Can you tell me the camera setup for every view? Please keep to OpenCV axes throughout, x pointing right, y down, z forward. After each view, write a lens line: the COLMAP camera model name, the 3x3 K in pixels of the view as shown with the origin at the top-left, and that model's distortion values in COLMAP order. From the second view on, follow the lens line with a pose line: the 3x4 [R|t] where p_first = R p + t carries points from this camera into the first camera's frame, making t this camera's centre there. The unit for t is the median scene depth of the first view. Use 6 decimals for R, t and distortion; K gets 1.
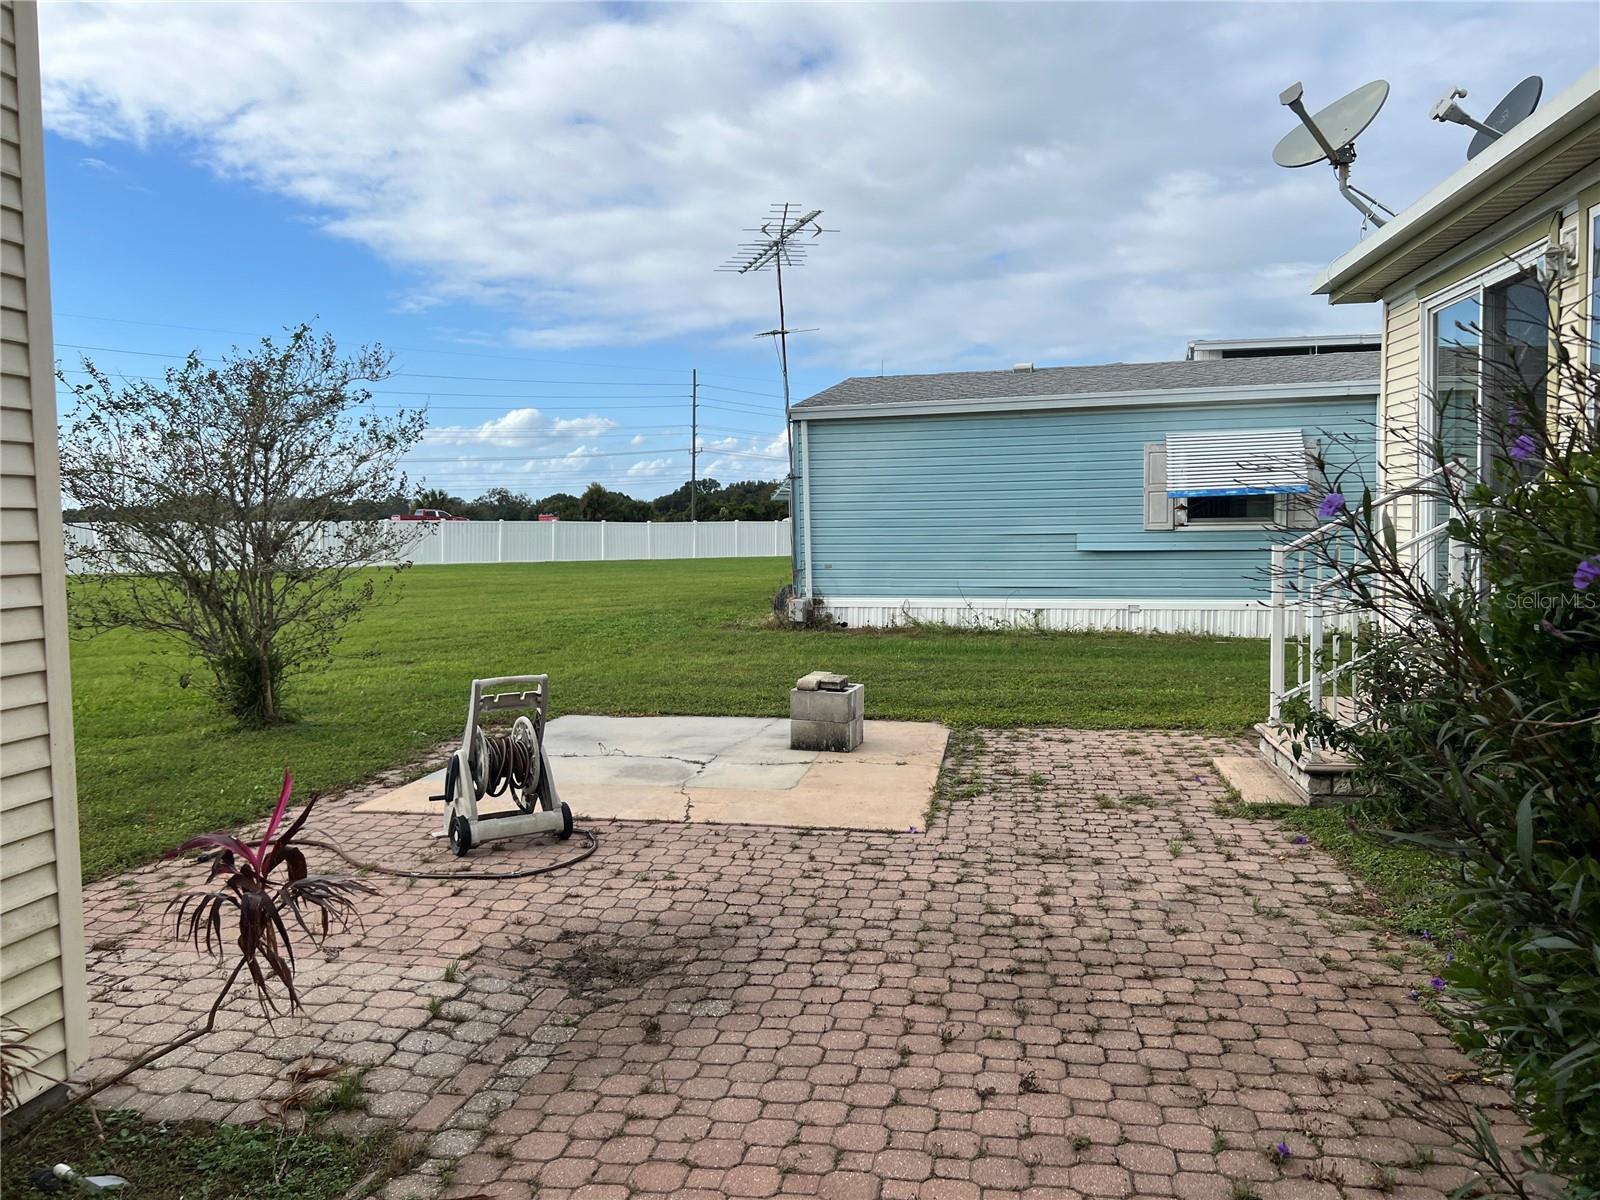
lens RADIAL K [[1189.3, 0, 800.8], [0, 1189.3, 589.2], [0, 0, 1]] dist [0.037298, -0.043077]
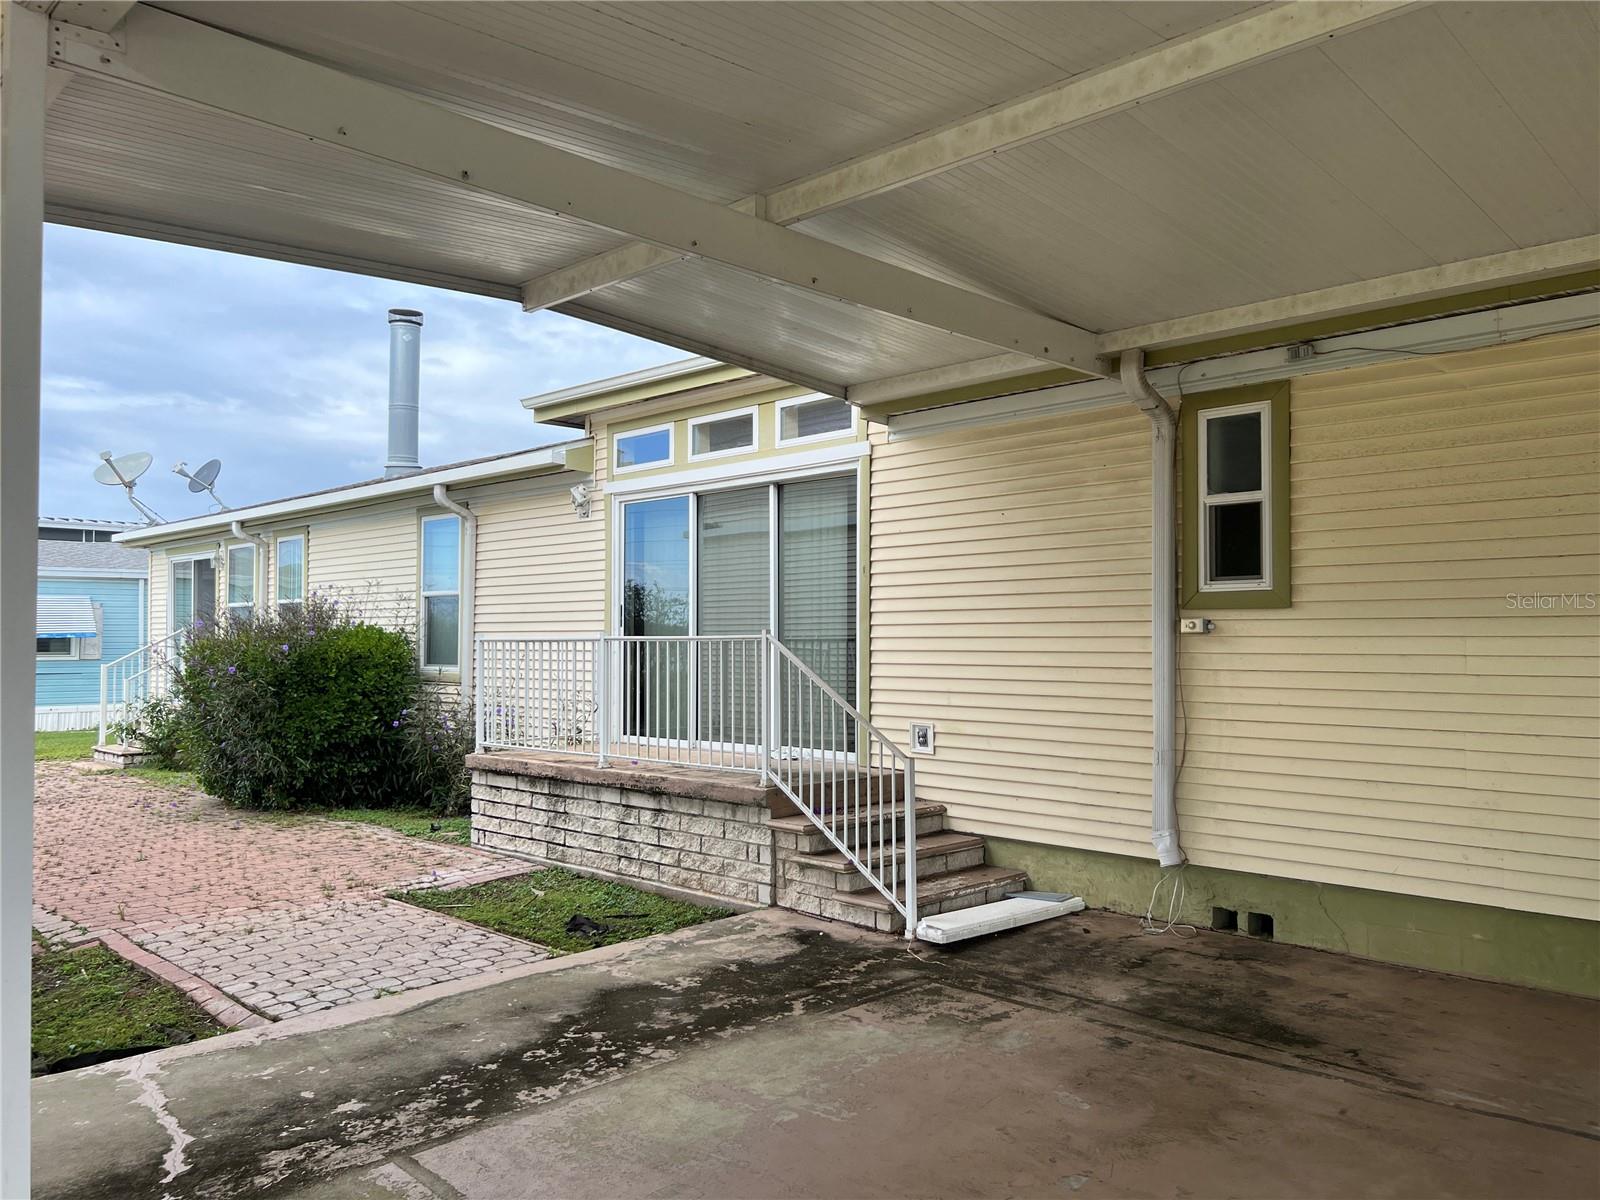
lens RADIAL K [[1206.8, 0, 805.2], [0, 1206.8, 619.0], [0, 0, 1]] dist [0.006484, -0.000580]
pose [[0.567668, 0.031487, 0.822655, -0.773345], [0.041639, 0.996891, -0.066888, 0.090289], [-0.822204, 0.072225, 0.564592, -1.459117]]
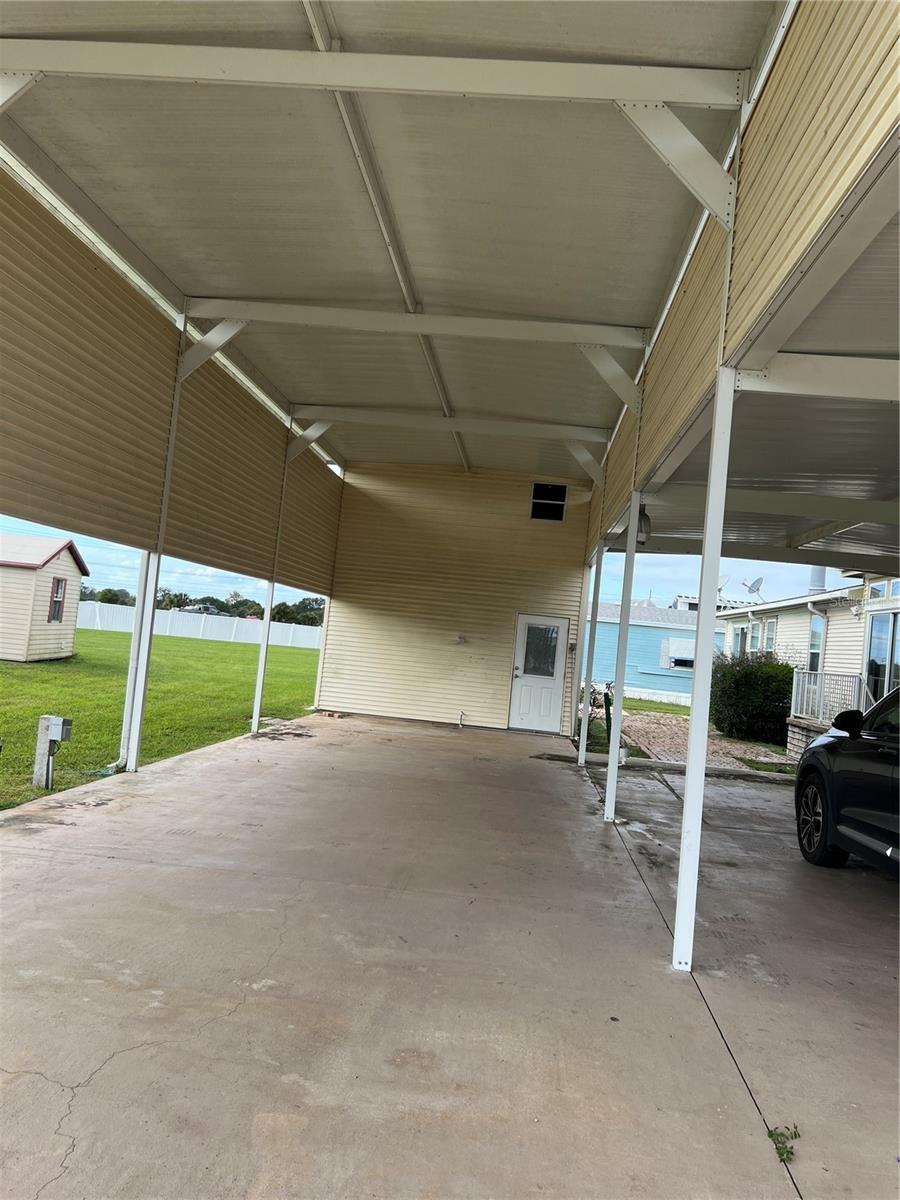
lens RADIAL K [[892.0, 0, 450.0], [0, 892.0, 600.0], [0, 0, 1]] dist [0.037298, -0.043077]
pose [[0.989669, 0.117537, 0.082105, -1.016851], [-0.108573, 0.988397, -0.106227, 0.180841], [-0.093638, 0.096215, 0.990946, -2.768626]]
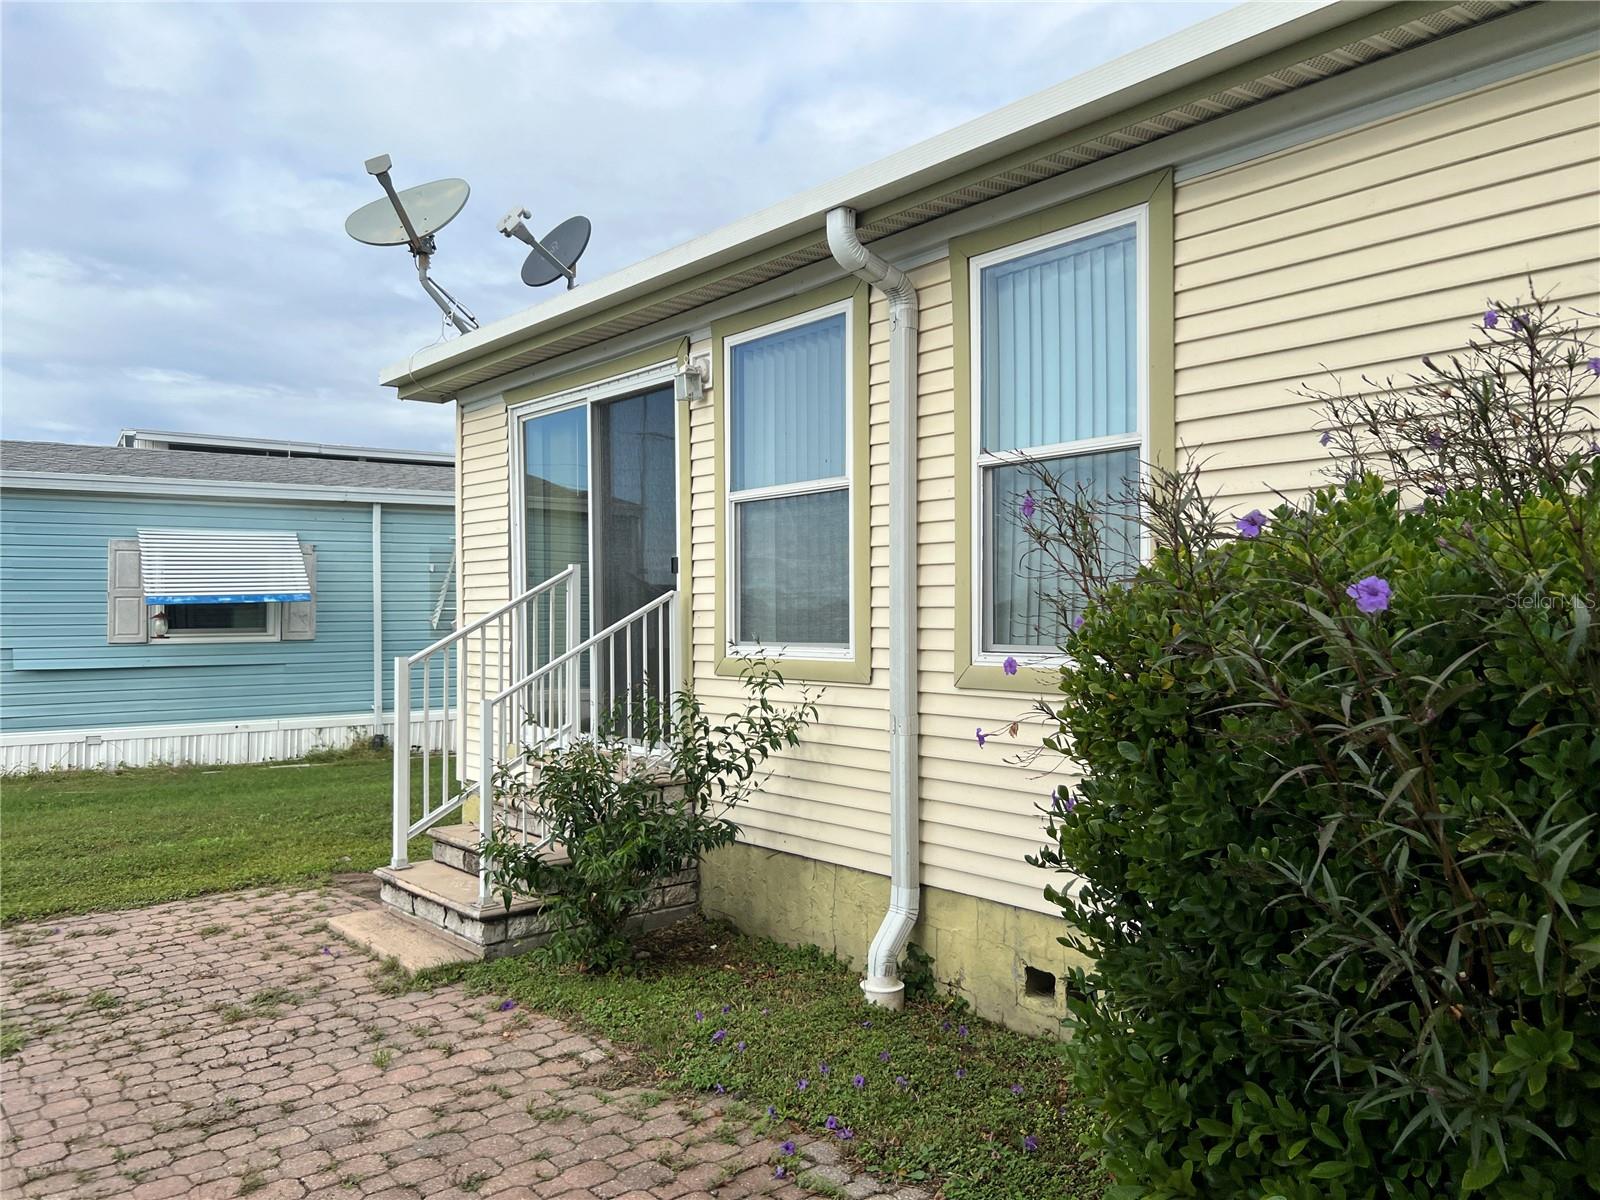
lens RADIAL K [[1189.3, 0, 800.8], [0, 1189.3, 589.2], [0, 0, 1]] dist [0.037298, -0.043077]
pose [[0.642395, 0.025943, 0.765935, -0.088972], [0.046271, 0.996291, -0.072553, -0.010613], [-0.764976, 0.082048, 0.638811, 0.235022]]
